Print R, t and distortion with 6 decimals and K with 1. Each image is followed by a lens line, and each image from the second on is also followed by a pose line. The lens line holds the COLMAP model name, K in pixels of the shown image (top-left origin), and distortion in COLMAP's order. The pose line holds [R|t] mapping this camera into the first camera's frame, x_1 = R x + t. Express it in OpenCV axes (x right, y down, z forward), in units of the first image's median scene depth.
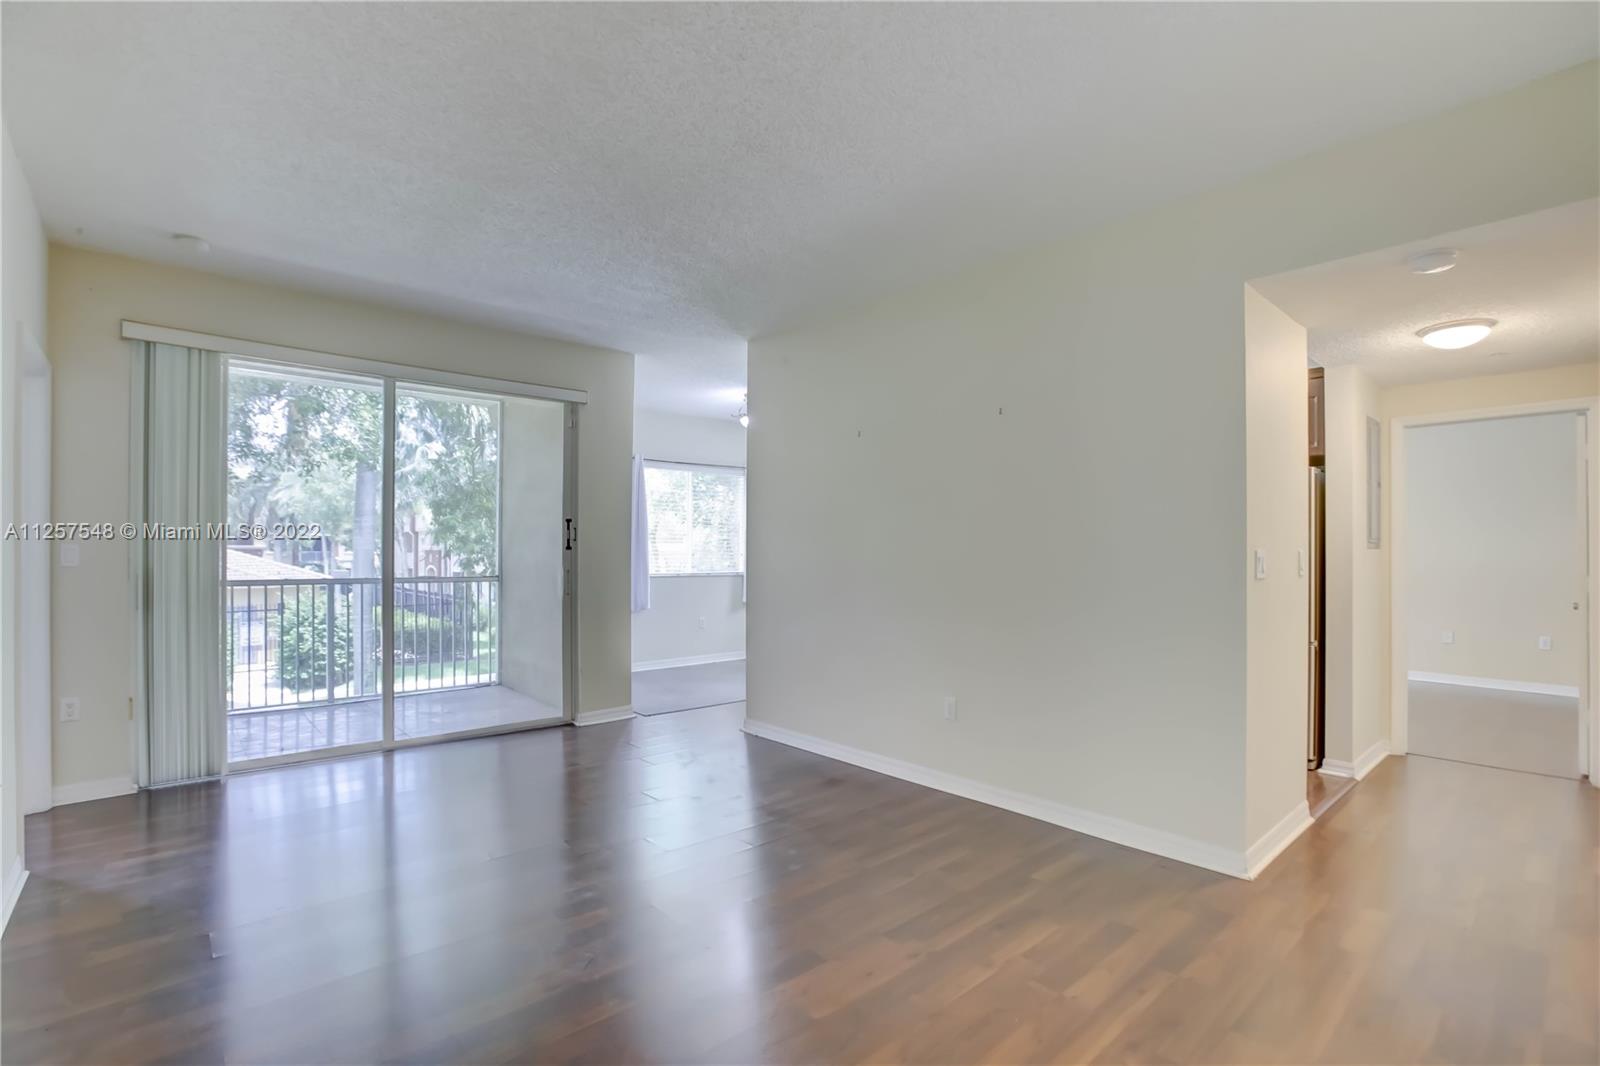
lens RADIAL K [[726.0, 0, 820.9], [0, 726.0, 548.9], [0, 0, 1]] dist [-0.054233, 0.022858]
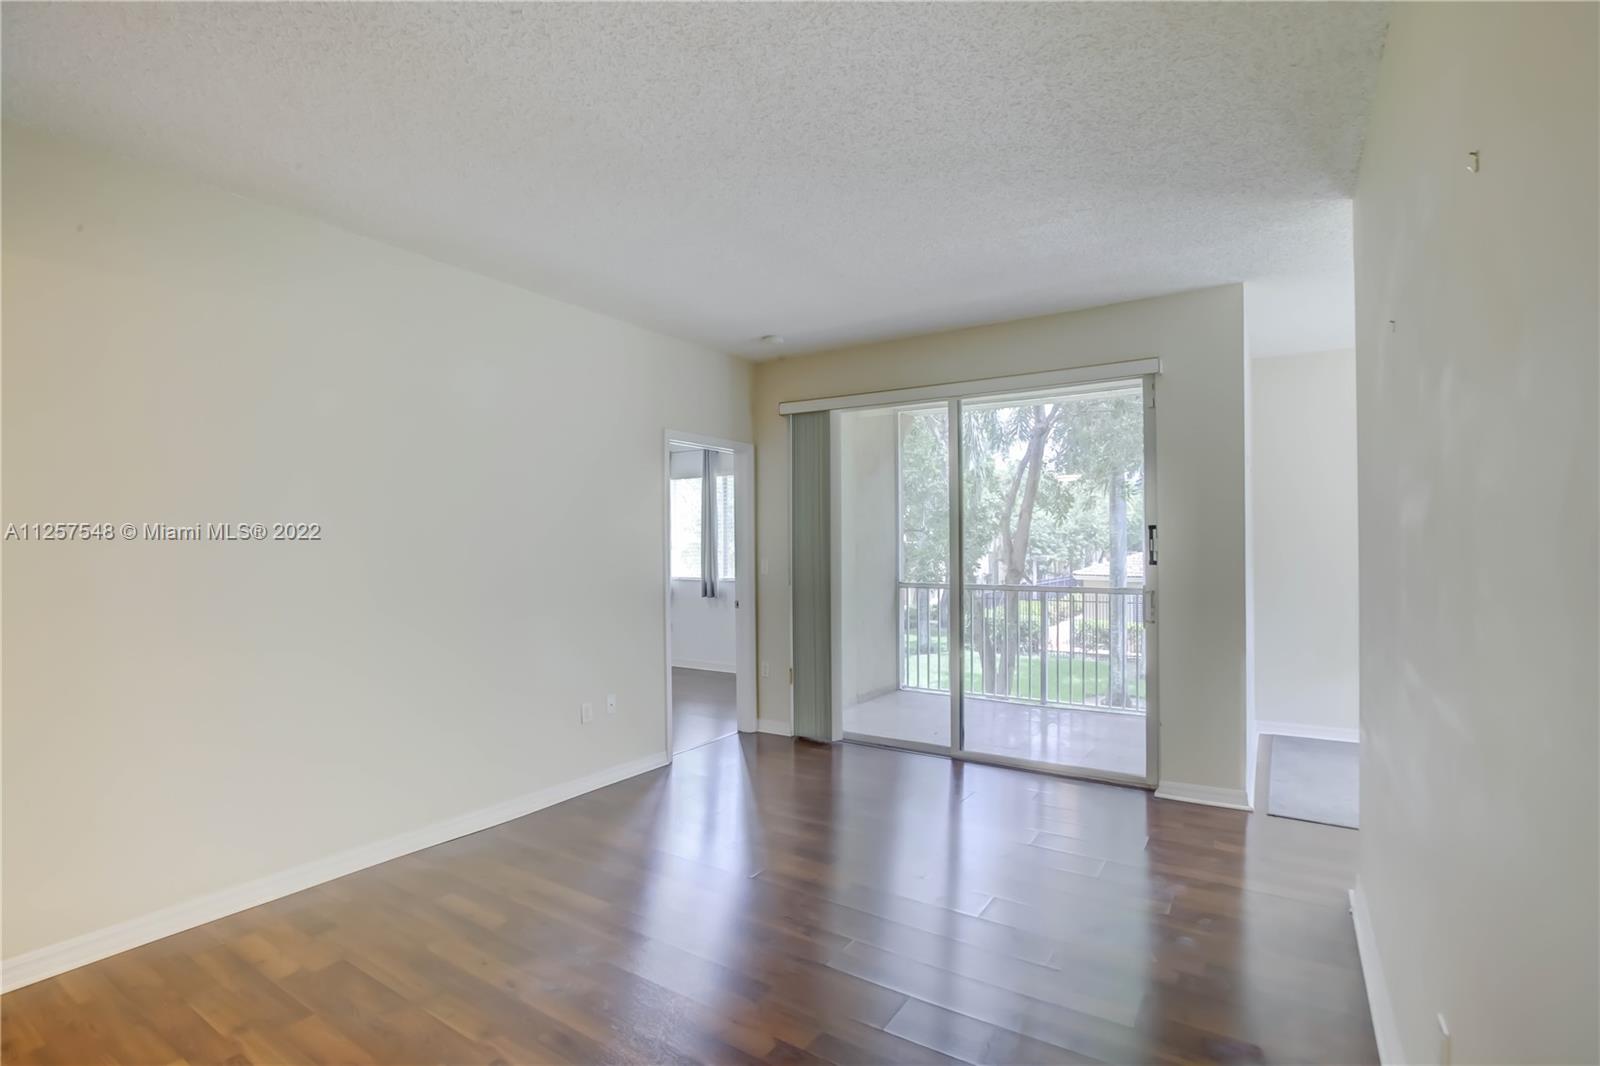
lens RADIAL K [[756.4, 0, 800.3], [0, 756.4, 541.3], [0, 0, 1]] dist [-0.059913, 0.024251]
pose [[0.268690, -0.011309, -0.963160, 0.417271], [0.006421, 0.999930, -0.009950, -0.023806], [0.963205, -0.003511, 0.268744, 0.533261]]
